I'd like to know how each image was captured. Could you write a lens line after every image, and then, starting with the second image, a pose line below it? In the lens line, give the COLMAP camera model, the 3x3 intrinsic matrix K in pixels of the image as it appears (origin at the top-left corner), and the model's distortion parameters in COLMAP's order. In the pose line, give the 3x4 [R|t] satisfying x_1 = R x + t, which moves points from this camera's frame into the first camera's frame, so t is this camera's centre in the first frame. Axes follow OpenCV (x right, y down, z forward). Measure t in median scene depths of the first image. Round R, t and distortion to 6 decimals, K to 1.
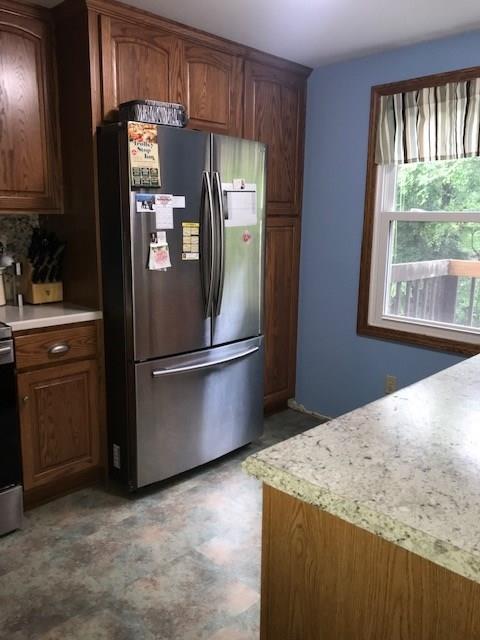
lens RADIAL K [[526.7, 0, 236.6], [0, 526.7, 319.6], [0, 0, 1]] dist [0.034108, -0.014690]
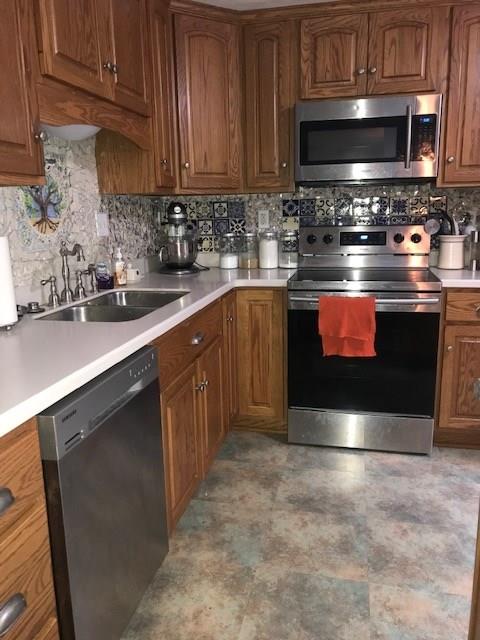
lens RADIAL K [[526.7, 0, 236.6], [0, 526.7, 319.6], [0, 0, 1]] dist [0.034108, -0.014690]
pose [[0.535800, 0.147592, -0.831346, 0.322419], [-0.134359, 0.986962, 0.088625, 0.052822], [0.833587, 0.064213, 0.548644, -0.022341]]
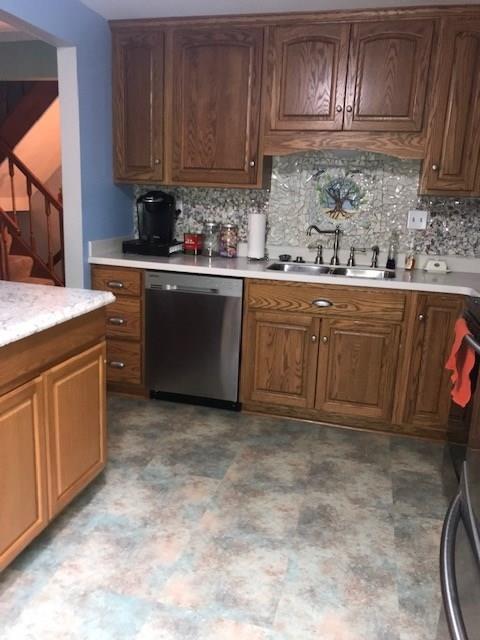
lens RADIAL K [[512.3, 0, 240.0], [0, 512.3, 320.0], [0, 0, 1]] dist [0.030234, -0.002657]
pose [[-0.858248, 0.072947, -0.508025, 0.305668], [-0.152429, 0.908956, 0.388027, -0.250133], [0.490078, 0.410461, -0.768990, 1.392316]]
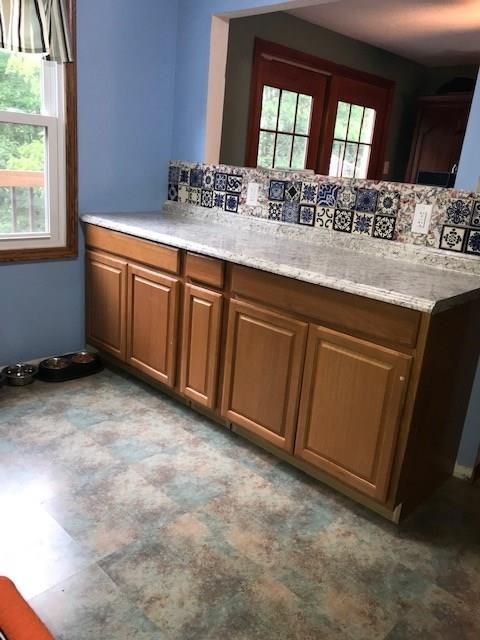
lens RADIAL K [[526.7, 0, 236.6], [0, 526.7, 319.6], [0, 0, 1]] dist [0.034108, -0.014690]
pose [[-0.013578, -0.303997, 0.952576, -0.727585], [0.114000, 0.945981, 0.303518, -0.115445], [-0.993388, 0.112715, 0.021811, 0.756336]]
